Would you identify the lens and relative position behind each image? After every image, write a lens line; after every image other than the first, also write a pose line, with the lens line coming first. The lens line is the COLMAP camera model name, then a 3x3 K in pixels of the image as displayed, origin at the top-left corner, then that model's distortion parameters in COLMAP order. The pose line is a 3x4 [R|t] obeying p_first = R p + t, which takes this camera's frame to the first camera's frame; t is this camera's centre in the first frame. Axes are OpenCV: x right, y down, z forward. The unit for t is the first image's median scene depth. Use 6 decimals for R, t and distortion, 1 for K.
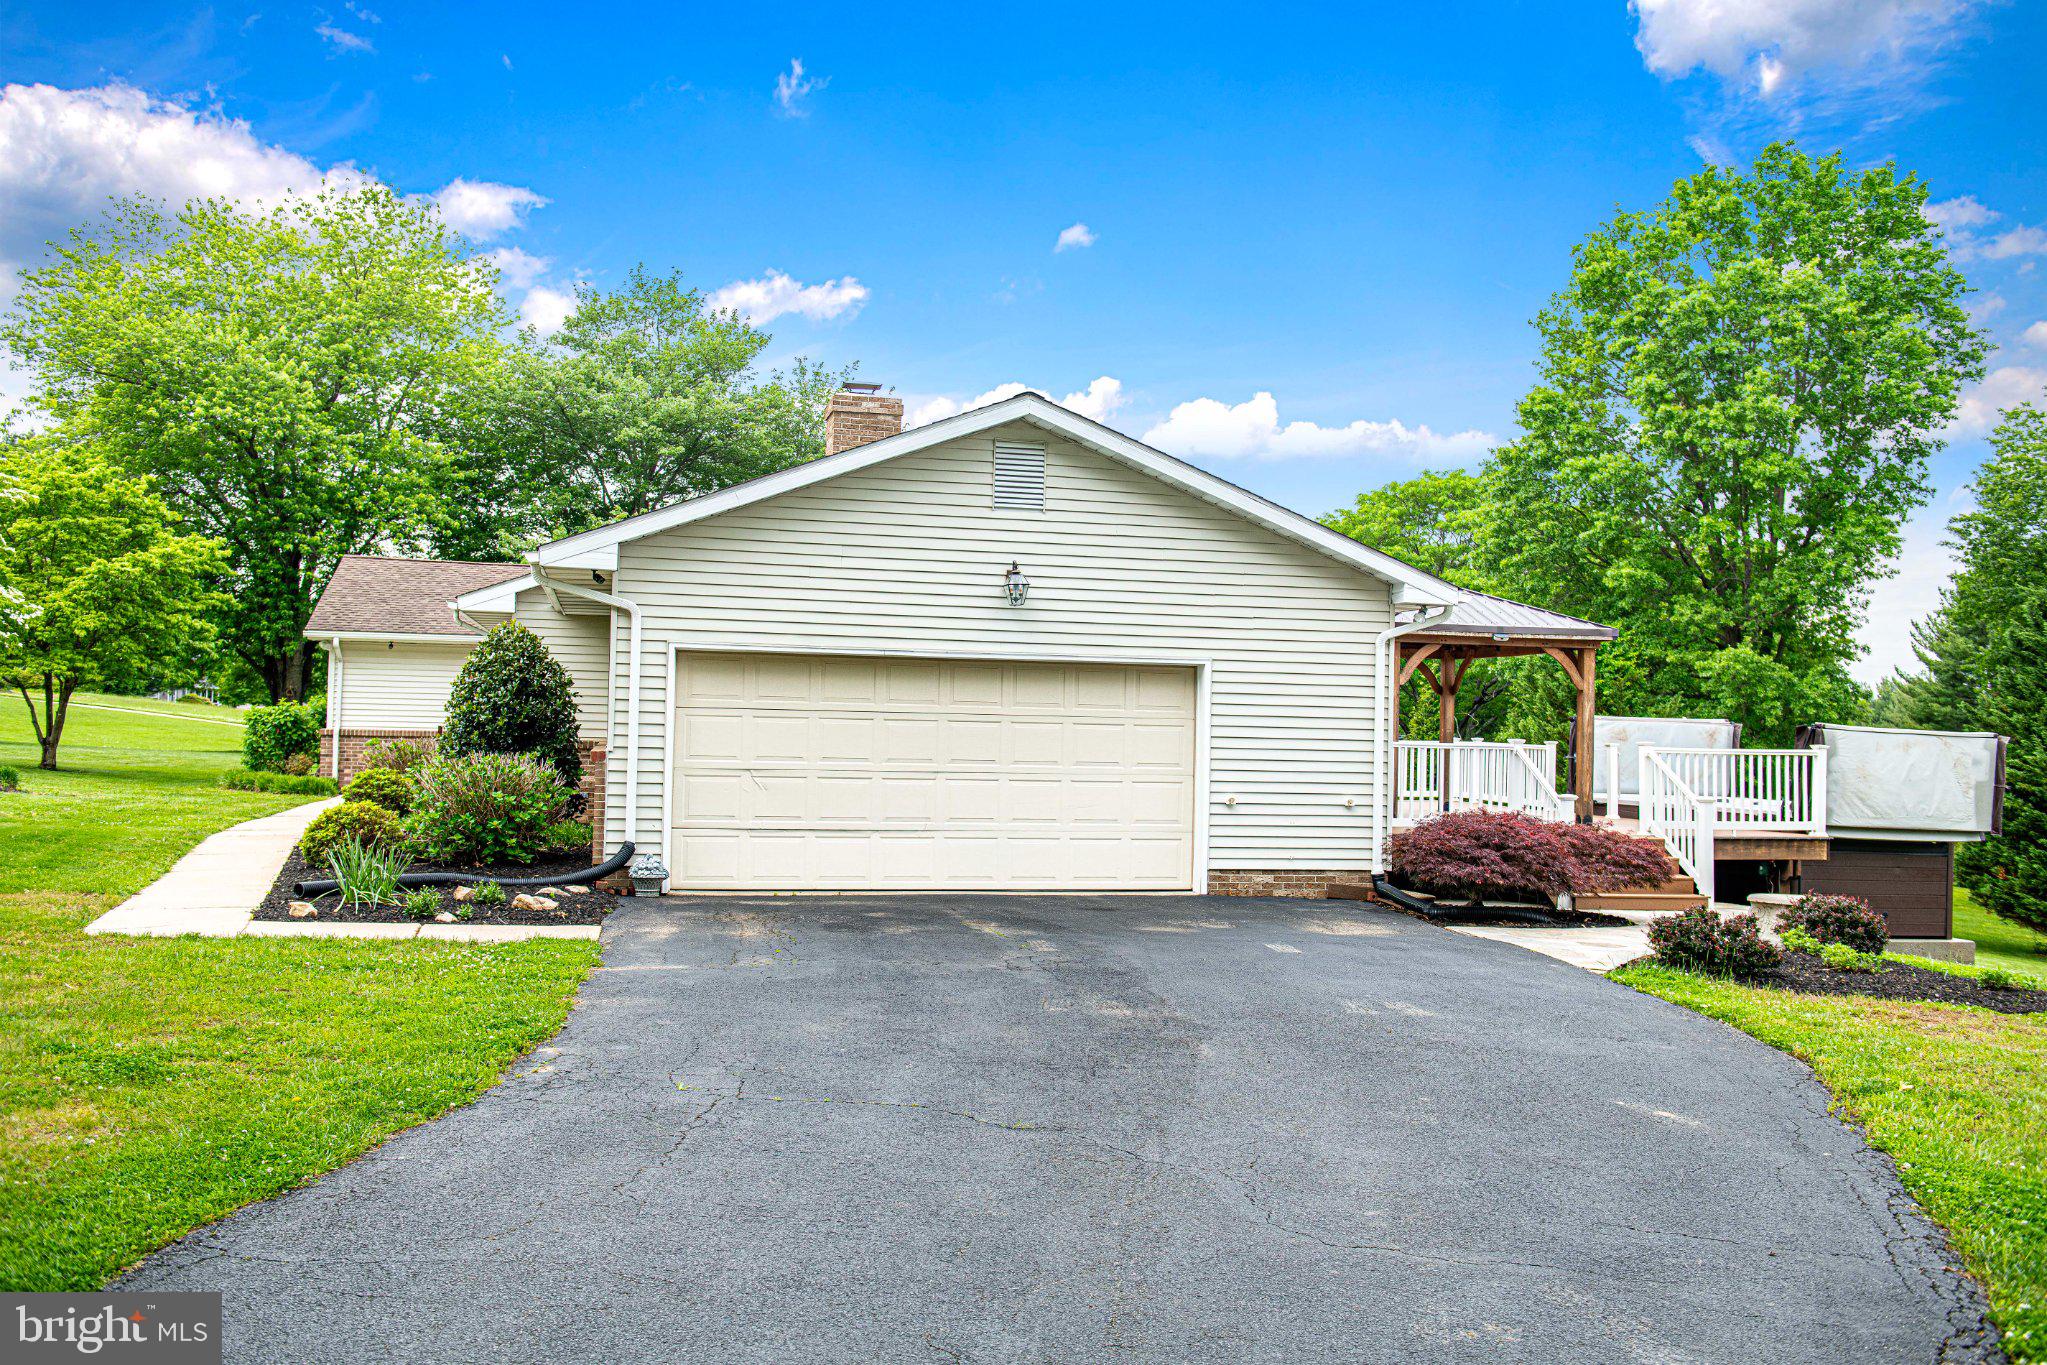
lens RADIAL K [[1769.3, 0, 1023.5], [0, 1769.3, 682.5], [0, 0, 1]] dist [-0.005017, -0.014048]
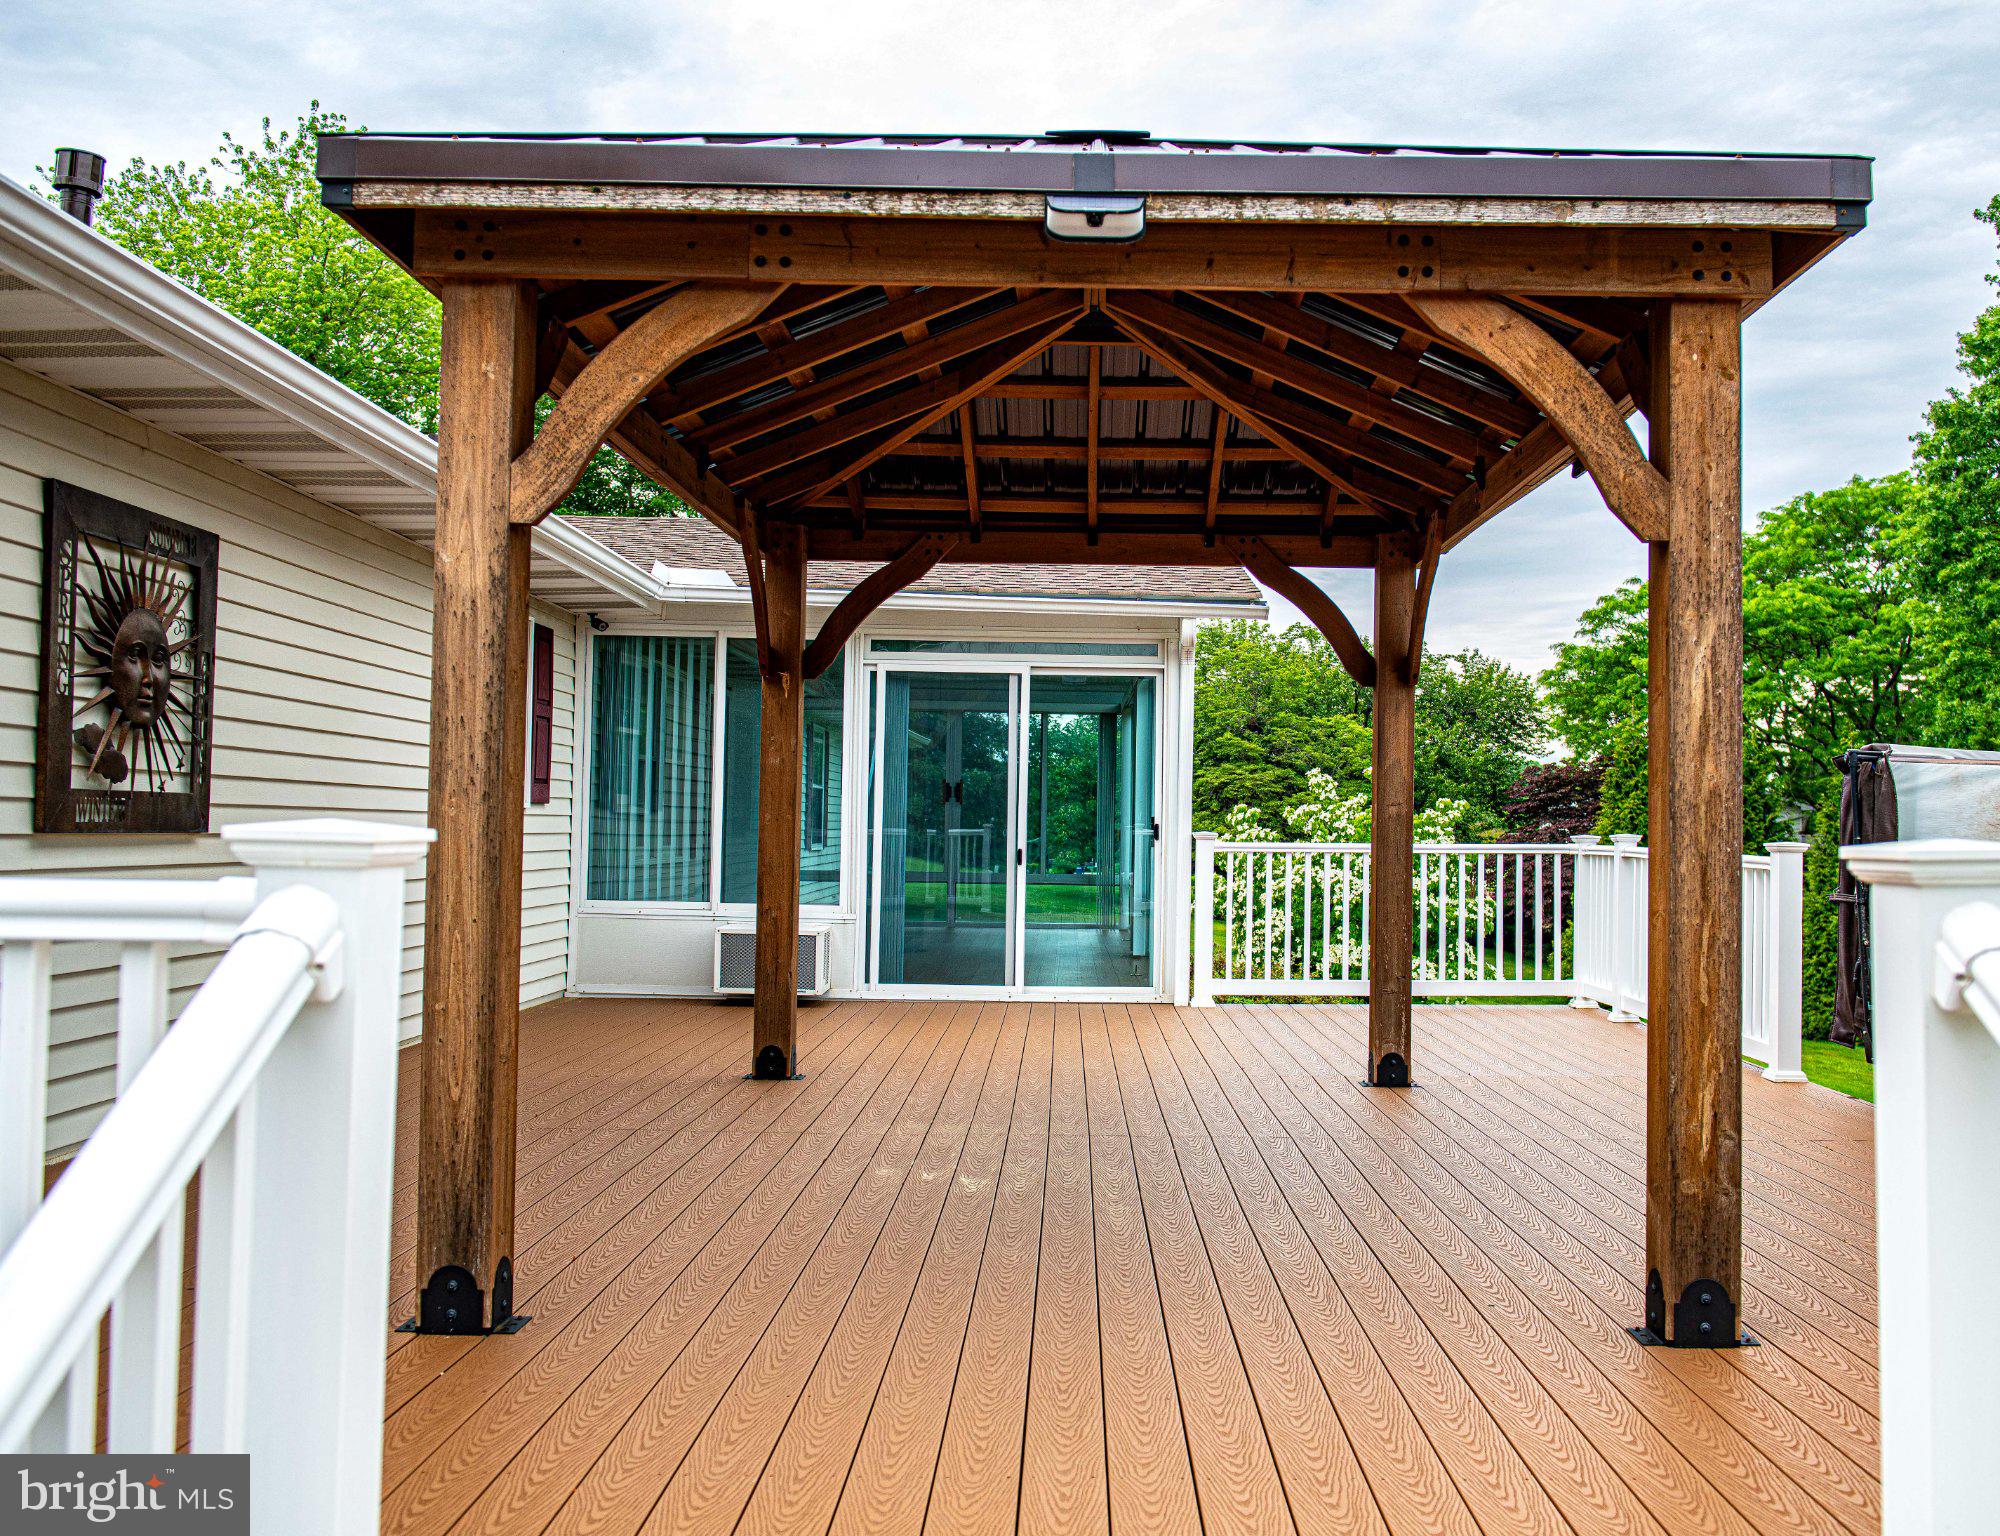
lens RADIAL K [[1817.9, 0, 1123.8], [0, 1817.9, 770.6], [0, 0, 1]] dist [-0.017649, -0.012171]
pose [[0.980928, -0.015990, -0.193711, 0.108904], [0.014243, 0.999844, -0.010408, 0.009916], [0.193848, 0.007451, 0.981003, 0.298266]]
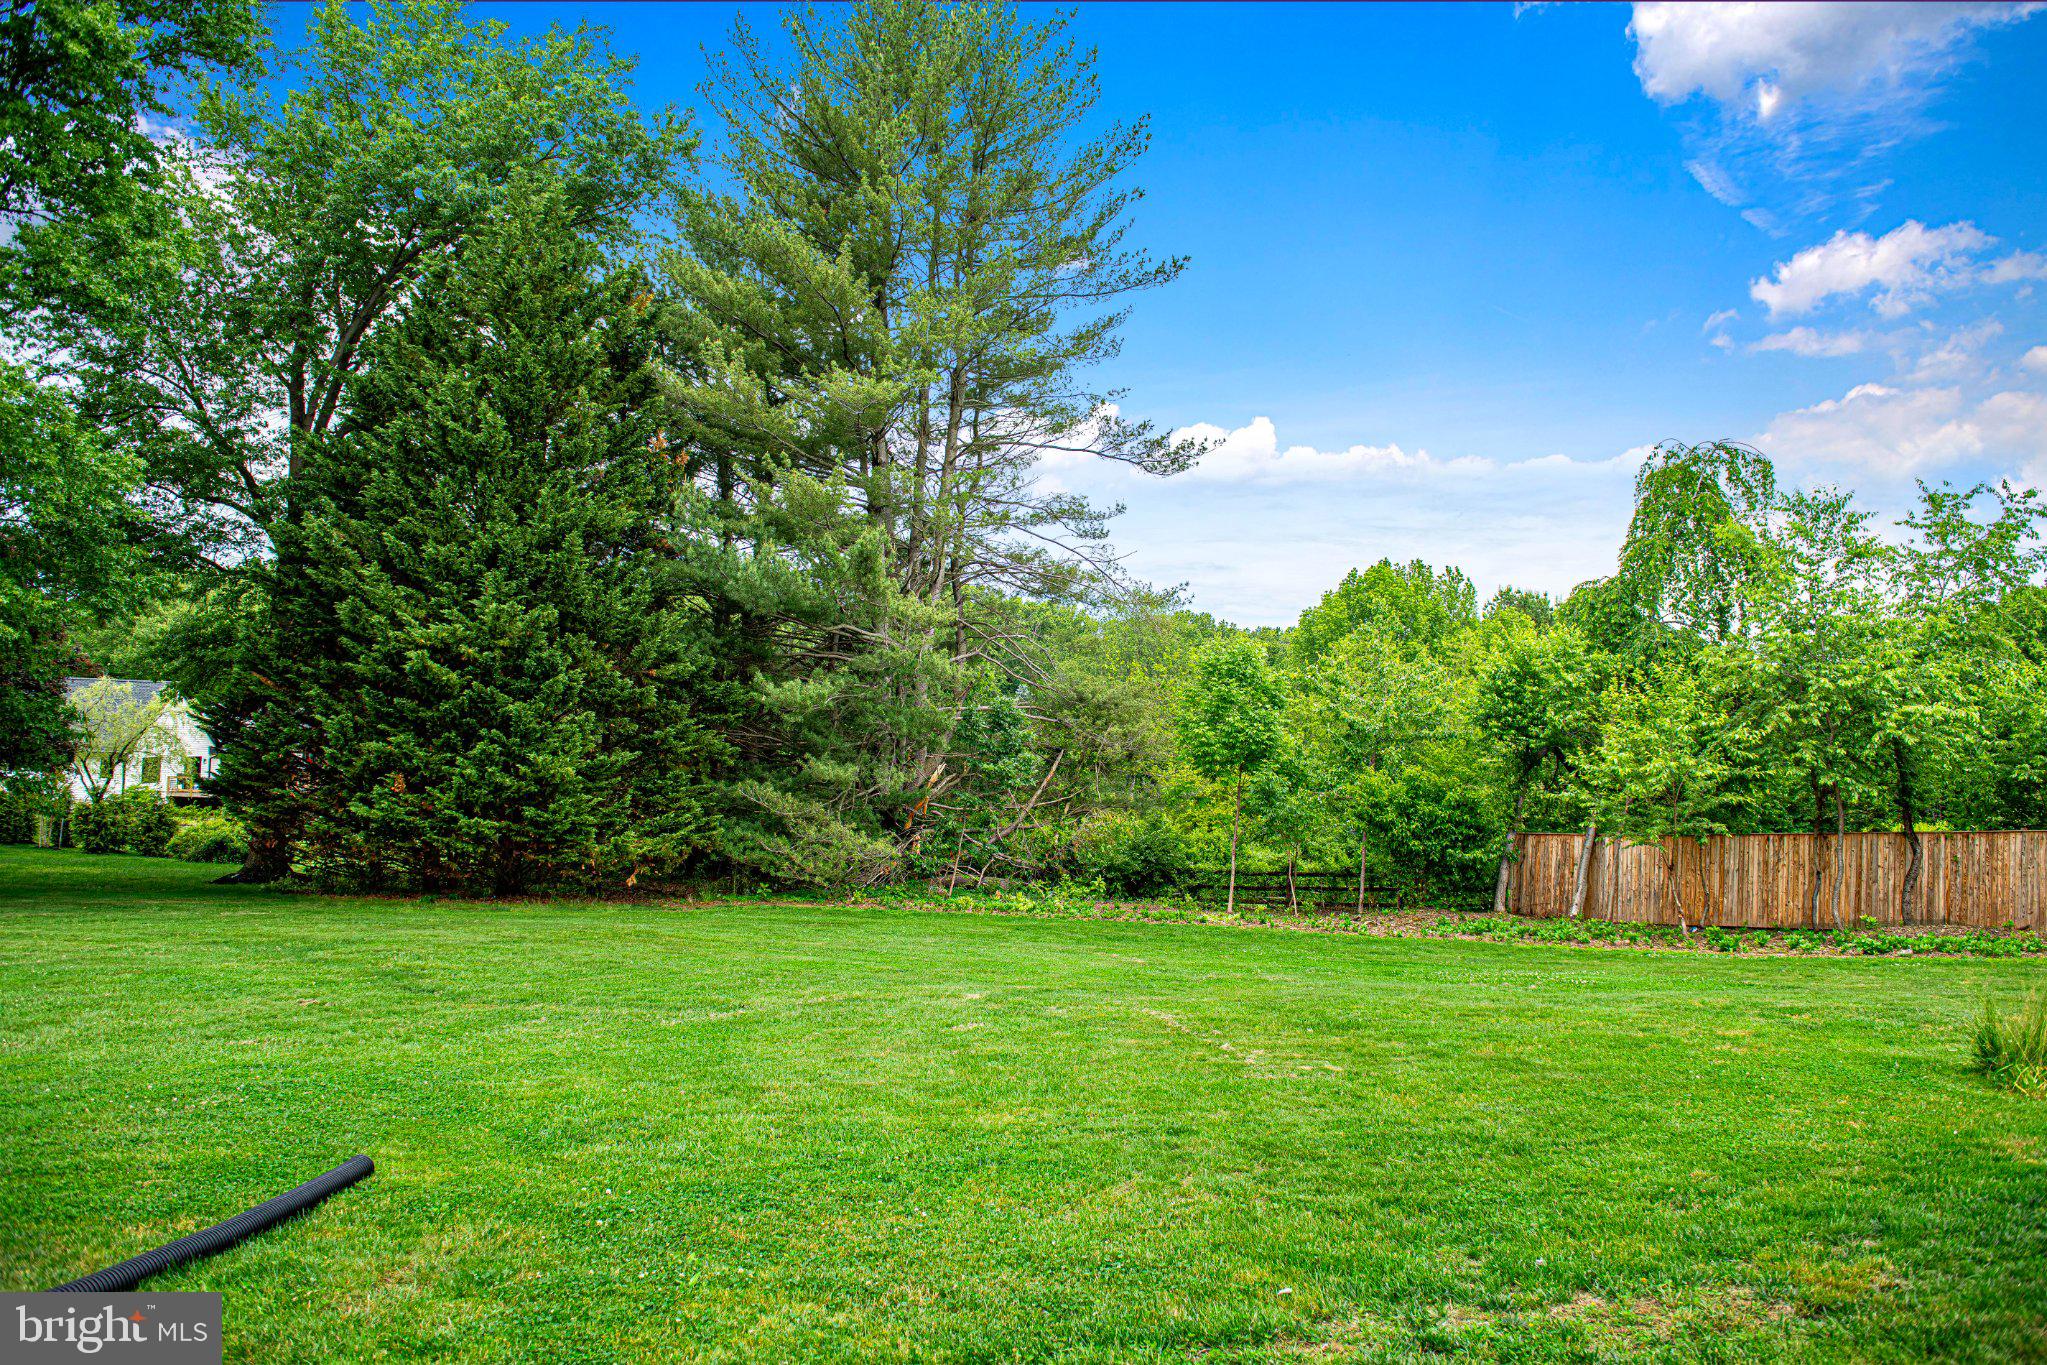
lens RADIAL K [[1388.7, 0, 1024.5], [0, 1388.7, 678.9], [0, 0, 1]] dist [-0.044846, -0.003768]
pose [[0.143405, 0.012456, 0.989586, 0.074073], [-0.061115, 0.998124, -0.003707, 0.051986], [-0.987775, -0.059947, 0.143897, 0.637488]]
